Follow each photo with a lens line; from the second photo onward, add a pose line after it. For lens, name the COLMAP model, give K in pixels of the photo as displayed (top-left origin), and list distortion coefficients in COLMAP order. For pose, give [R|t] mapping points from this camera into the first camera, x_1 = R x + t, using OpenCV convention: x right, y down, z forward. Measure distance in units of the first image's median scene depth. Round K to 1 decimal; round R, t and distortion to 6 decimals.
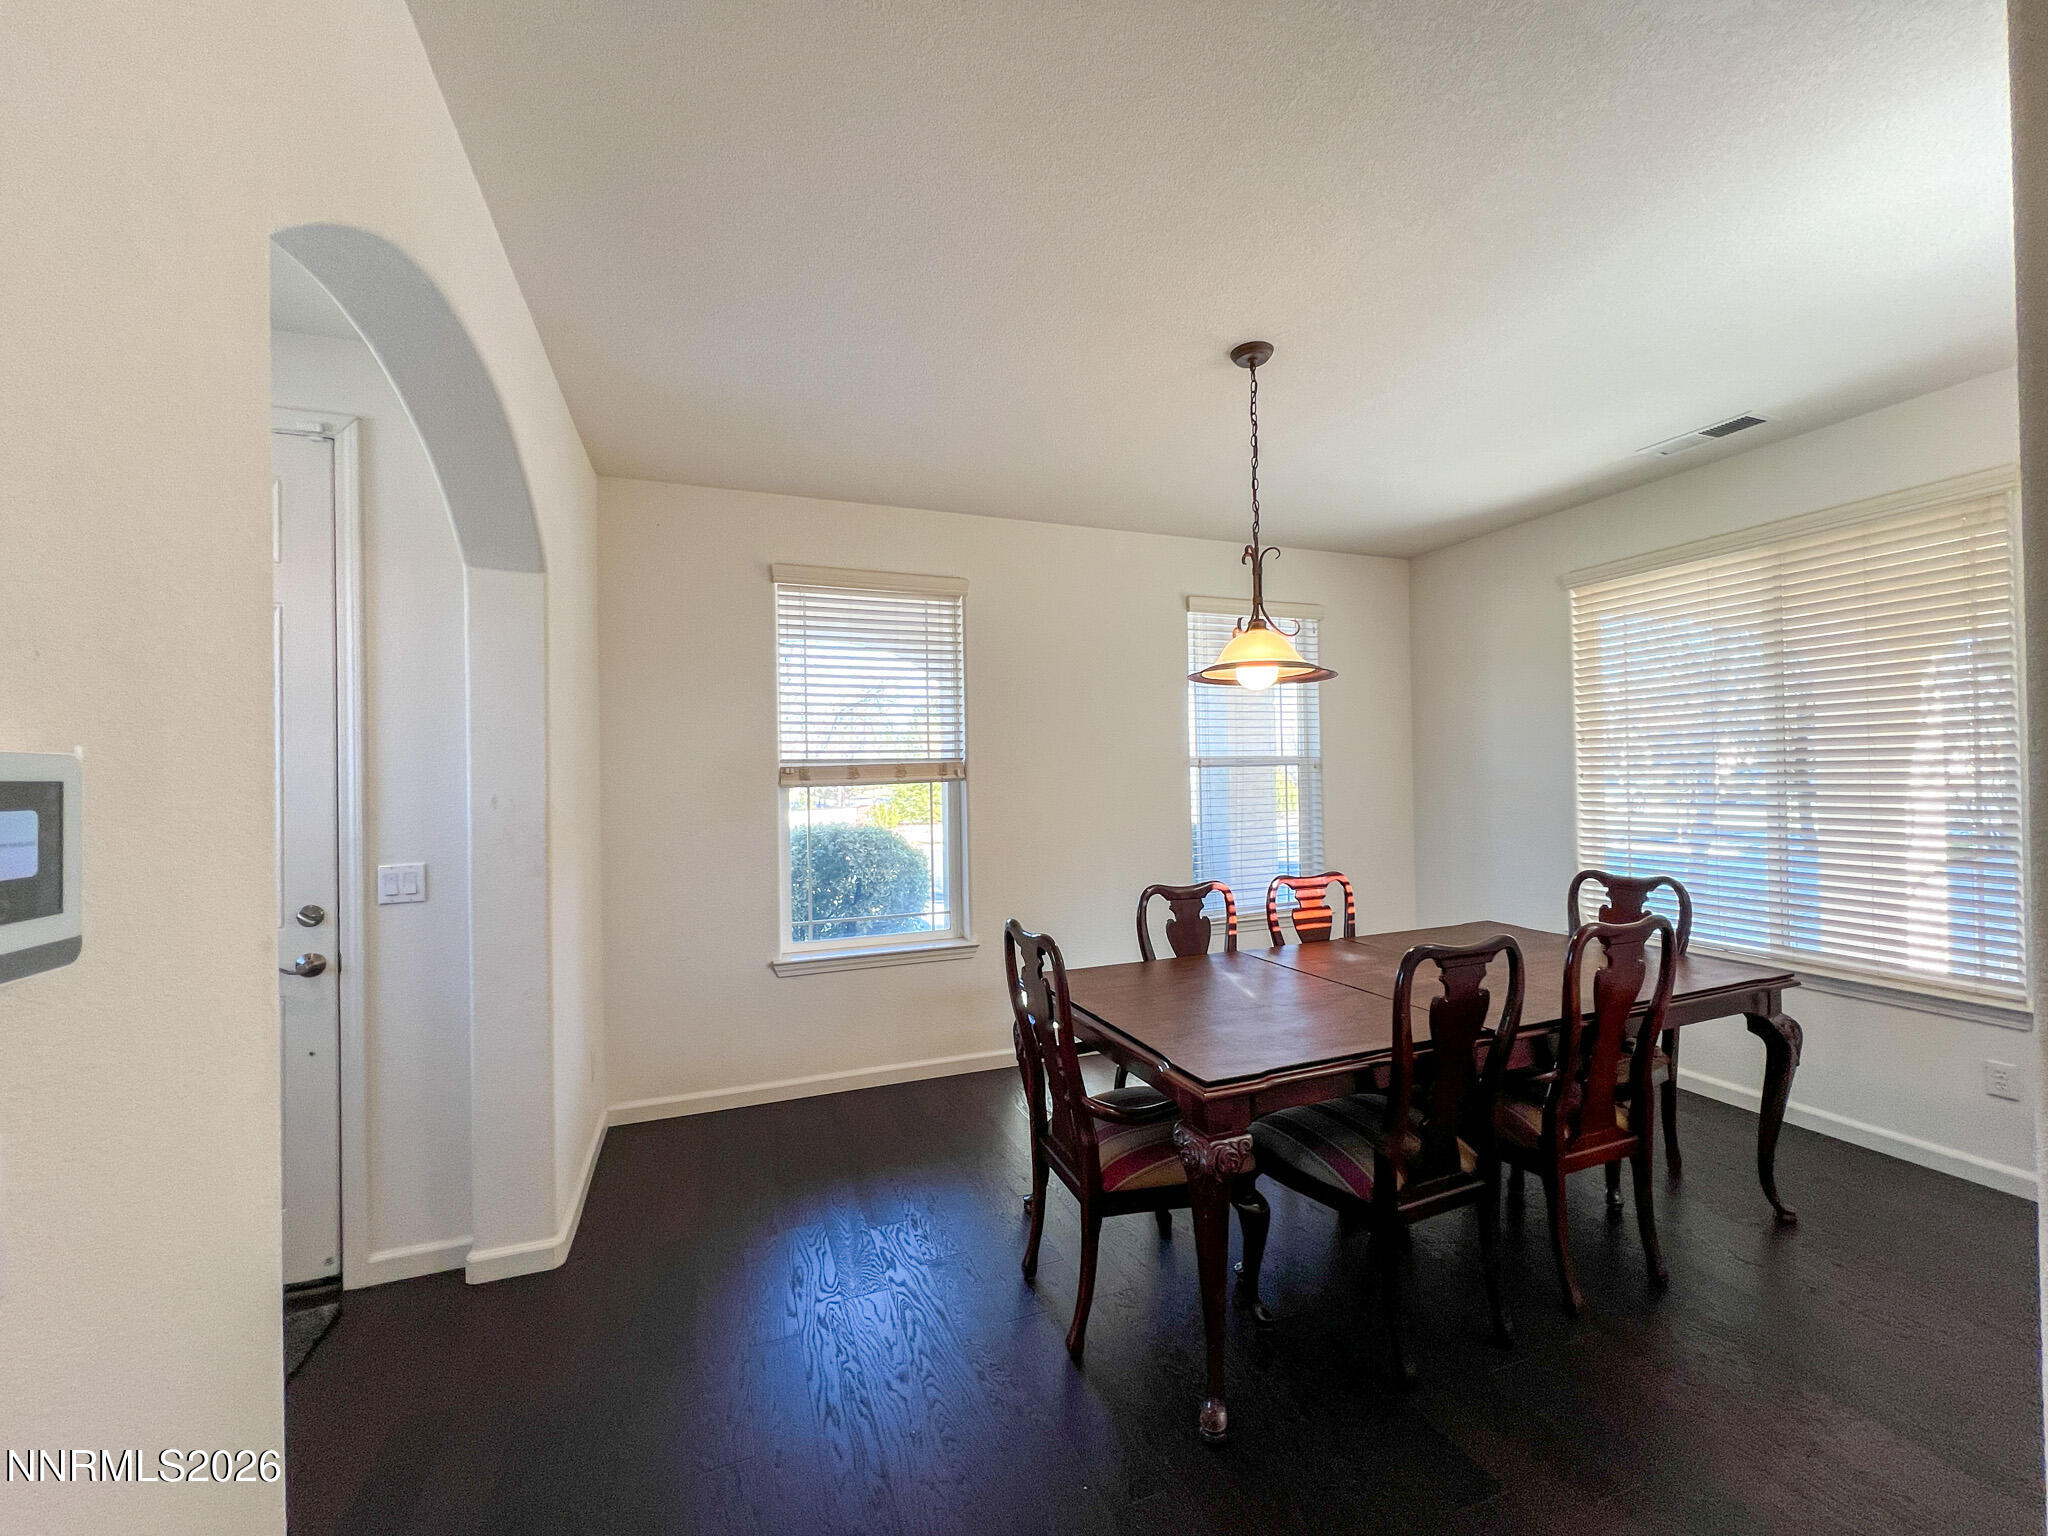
lens RADIAL K [[814.4, 0, 1027.9], [0, 814.4, 768.6], [0, 0, 1]] dist [-0.000294, -0.000282]
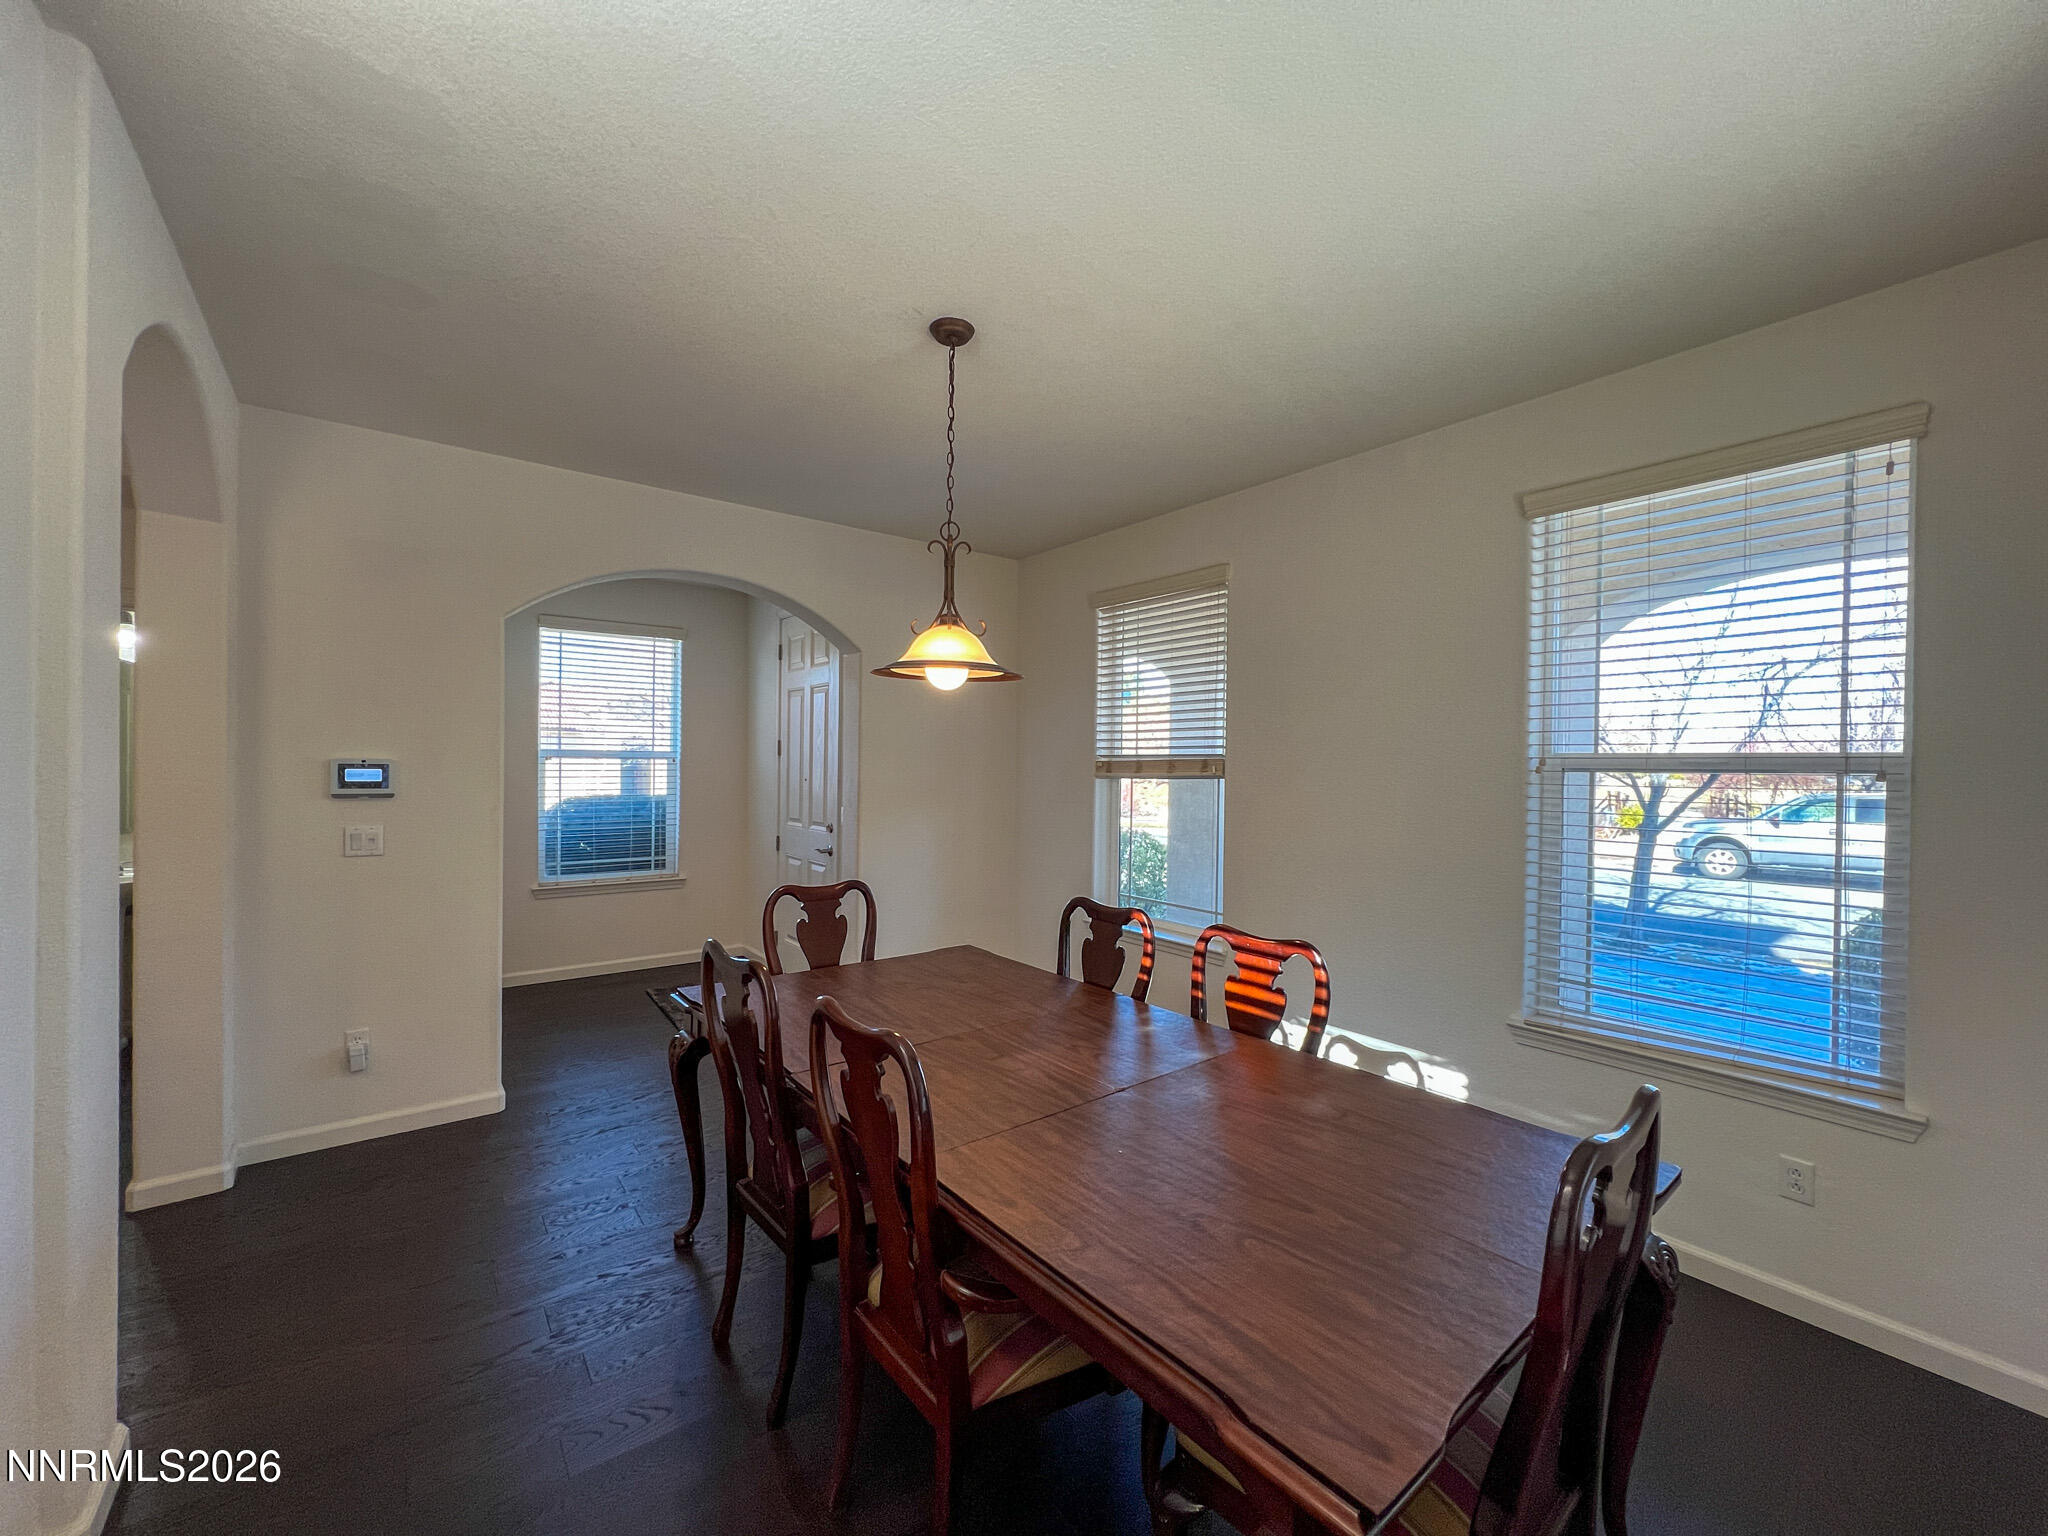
lens RADIAL K [[814.4, 0, 1027.9], [0, 814.4, 768.6], [0, 0, 1]] dist [-0.000294, -0.000282]
pose [[0.287251, 0.025221, -0.957523, 0.939932], [-0.007854, 0.999682, 0.023975, -0.021264], [0.957823, 0.000634, 0.287358, 0.630822]]
